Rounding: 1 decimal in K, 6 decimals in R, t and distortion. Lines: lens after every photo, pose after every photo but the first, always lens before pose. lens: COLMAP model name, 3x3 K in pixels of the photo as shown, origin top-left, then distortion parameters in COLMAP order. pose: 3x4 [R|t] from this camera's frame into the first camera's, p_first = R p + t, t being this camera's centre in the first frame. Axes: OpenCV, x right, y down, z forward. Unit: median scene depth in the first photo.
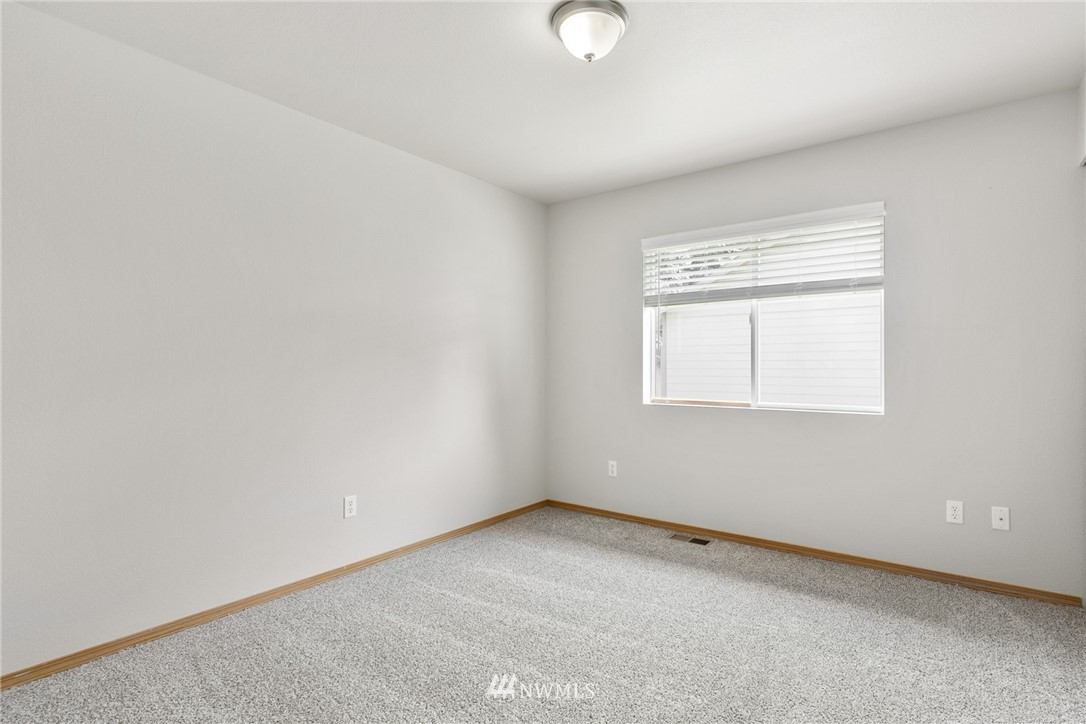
lens RADIAL K [[536.7, 0, 545.3], [0, 536.7, 365.2], [0, 0, 1]] dist [0.002565, -0.000070]
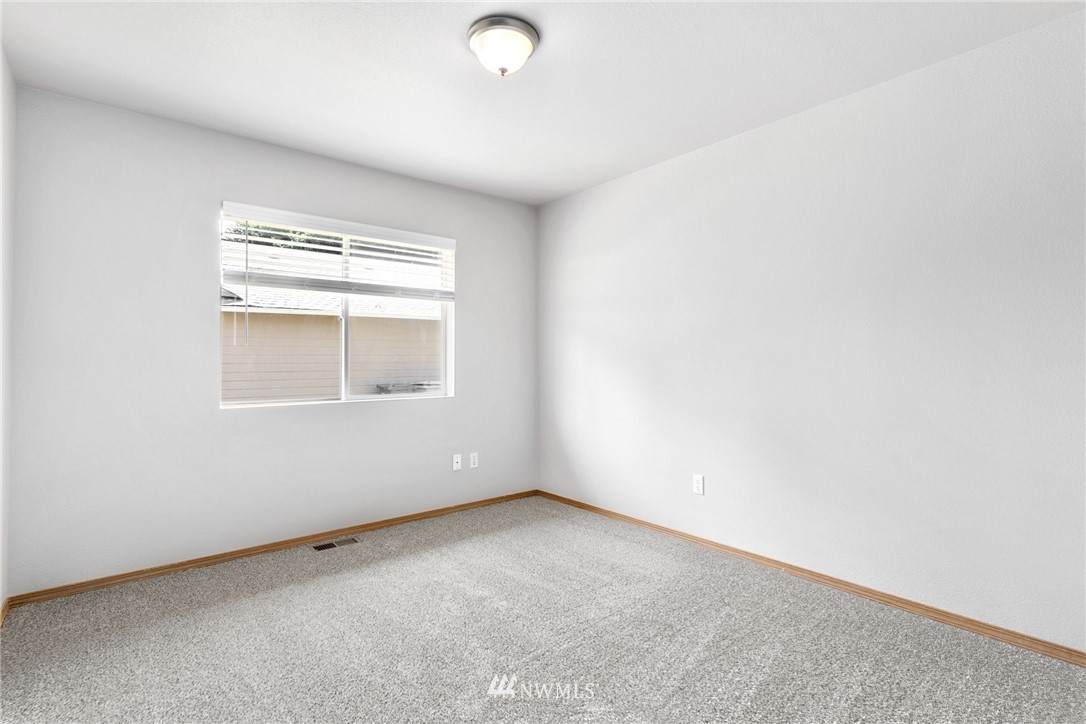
lens RADIAL K [[536.7, 0, 545.4], [0, 536.7, 359.6], [0, 0, 1]] dist [0.002565, -0.000070]
pose [[0.231725, 0.003572, 0.972775, -0.577361], [0.000021, 0.999993, -0.003677, 0.001616], [-0.972781, 0.000873, 0.231724, 0.426520]]
